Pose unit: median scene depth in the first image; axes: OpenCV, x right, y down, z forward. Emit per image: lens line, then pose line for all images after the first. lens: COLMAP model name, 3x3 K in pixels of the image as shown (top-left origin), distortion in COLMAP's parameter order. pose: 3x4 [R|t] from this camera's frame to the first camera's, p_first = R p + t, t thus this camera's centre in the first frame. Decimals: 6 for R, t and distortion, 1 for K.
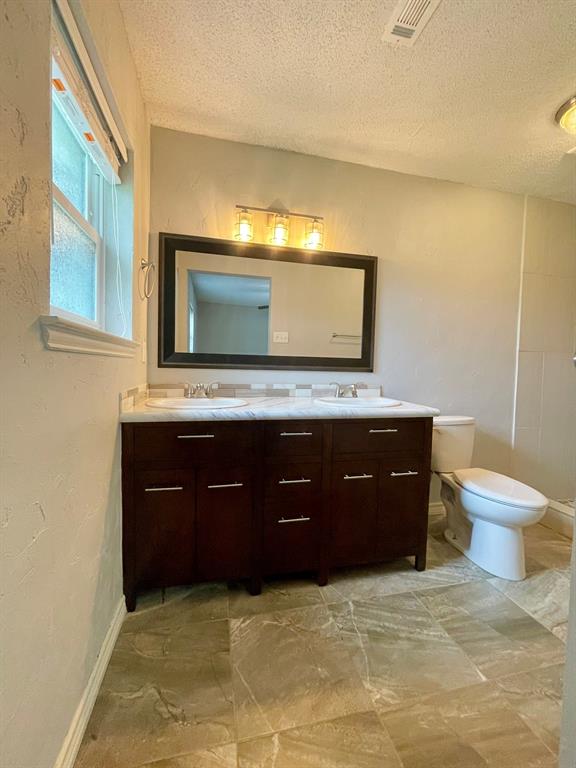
lens RADIAL K [[309.1, 0, 286.5], [0, 309.1, 378.8], [0, 0, 1]] dist [-0.000436, -0.000721]
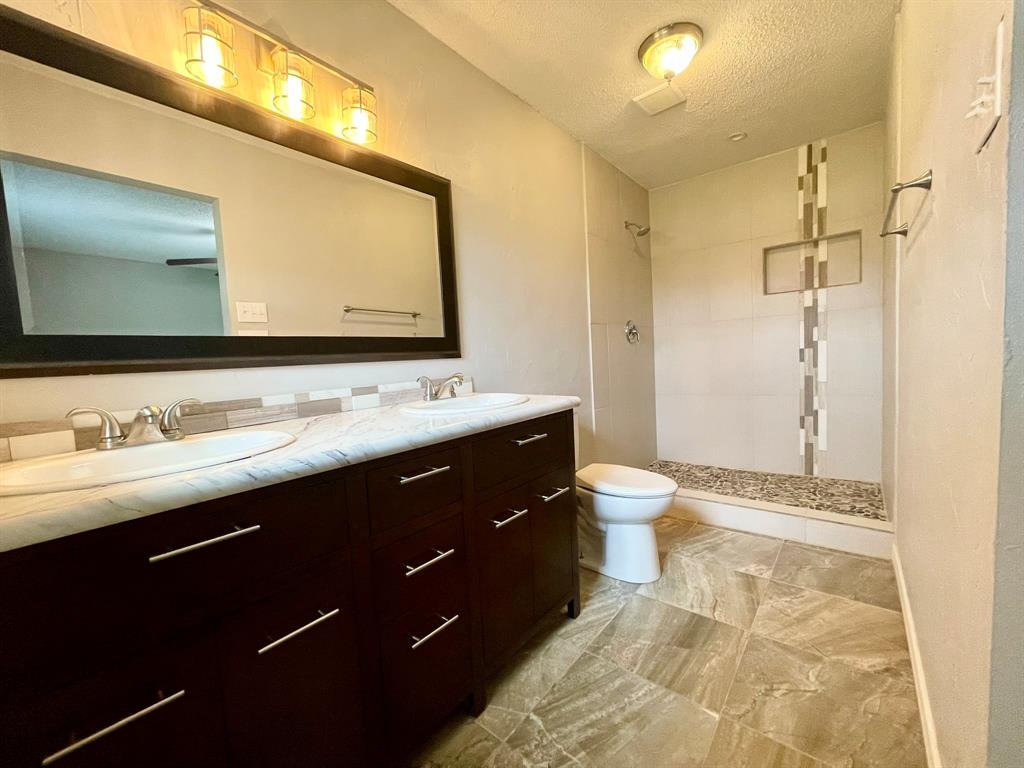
lens RADIAL K [[412.1, 0, 509.7], [0, 412.1, 388.0], [0, 0, 1]] dist [-0.000436, -0.000721]
pose [[0.795096, -0.110306, 0.596368, -0.215850], [0.095232, 0.993830, 0.056855, 0.004081], [-0.598960, 0.011588, 0.800695, 0.287039]]
